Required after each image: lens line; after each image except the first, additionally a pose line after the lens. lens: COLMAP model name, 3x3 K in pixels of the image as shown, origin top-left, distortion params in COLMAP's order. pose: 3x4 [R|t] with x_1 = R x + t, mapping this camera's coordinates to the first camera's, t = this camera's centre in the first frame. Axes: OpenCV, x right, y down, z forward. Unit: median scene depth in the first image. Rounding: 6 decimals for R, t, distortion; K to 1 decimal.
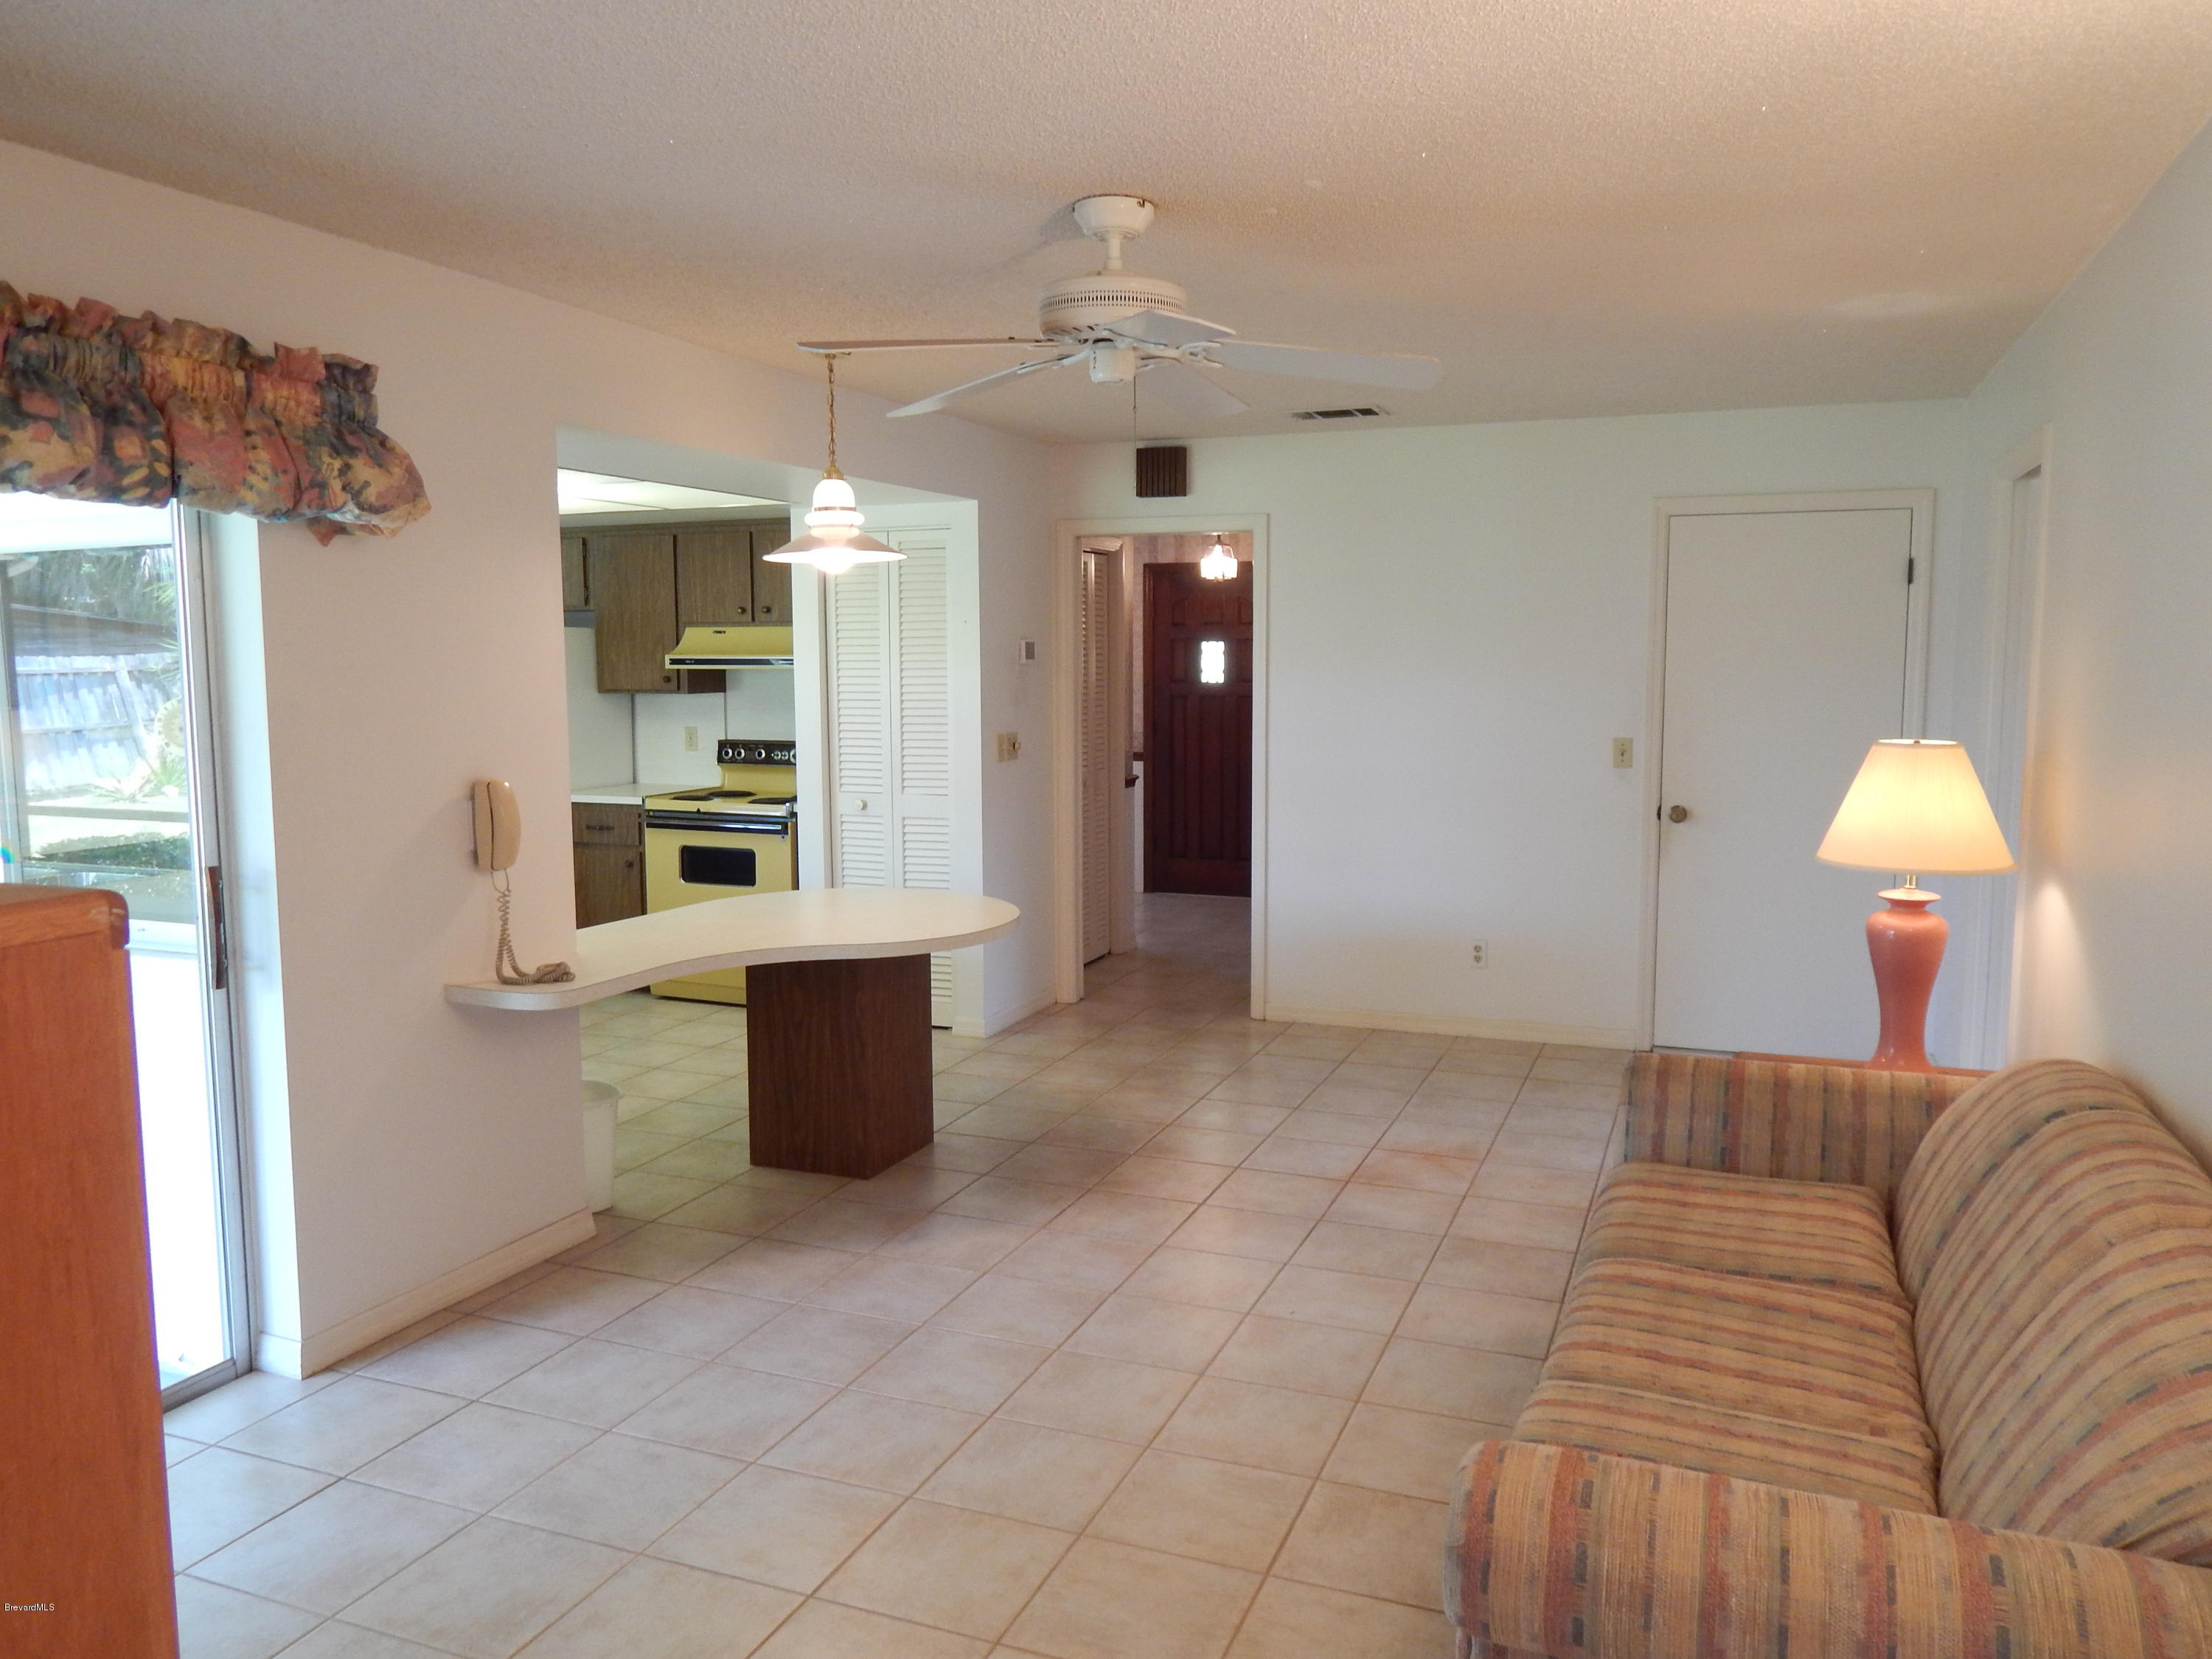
lens RADIAL K [[1600.2, 0, 1107.4], [0, 1600.2, 824.6], [0, 0, 1]] dist [-0.004471, -0.001796]
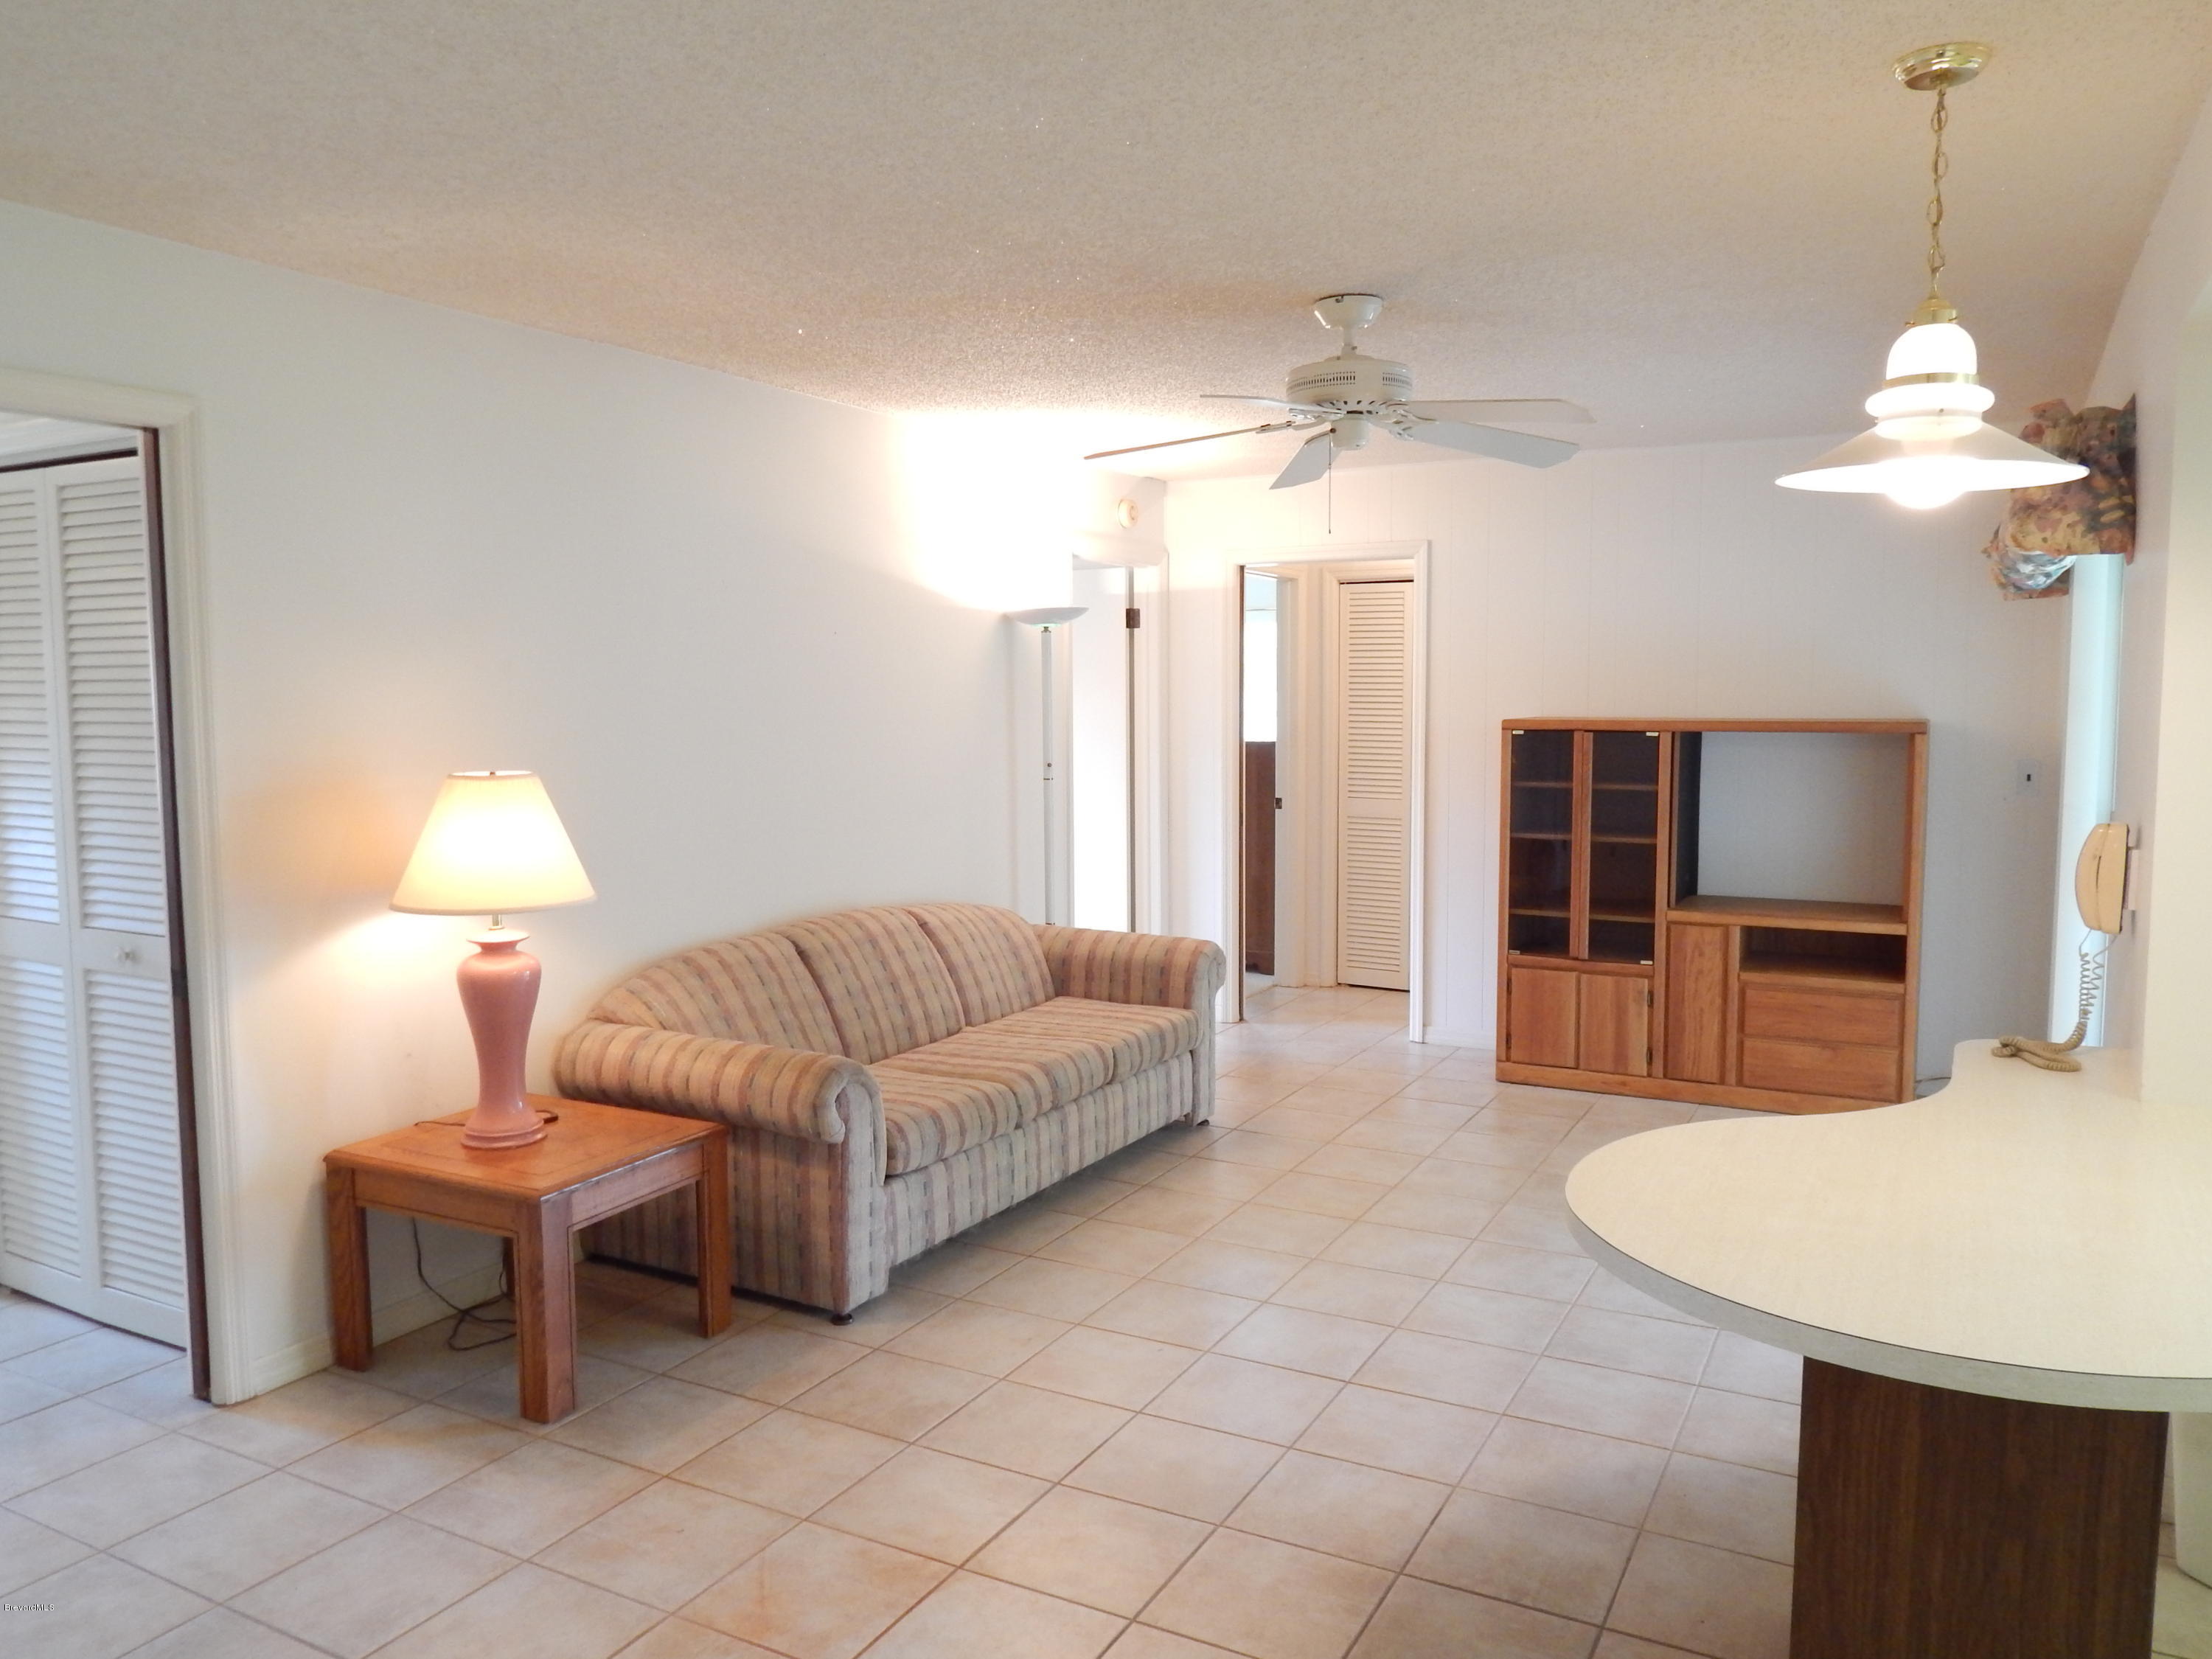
lens RADIAL K [[1600.2, 0, 1105.2], [0, 1600.2, 832.4], [0, 0, 1]] dist [-0.004471, -0.001796]
pose [[-0.993078, -0.004303, 0.117377, 0.032468], [0.019661, 0.979138, 0.202241, -0.183571], [-0.115799, 0.203149, -0.972276, 1.713314]]
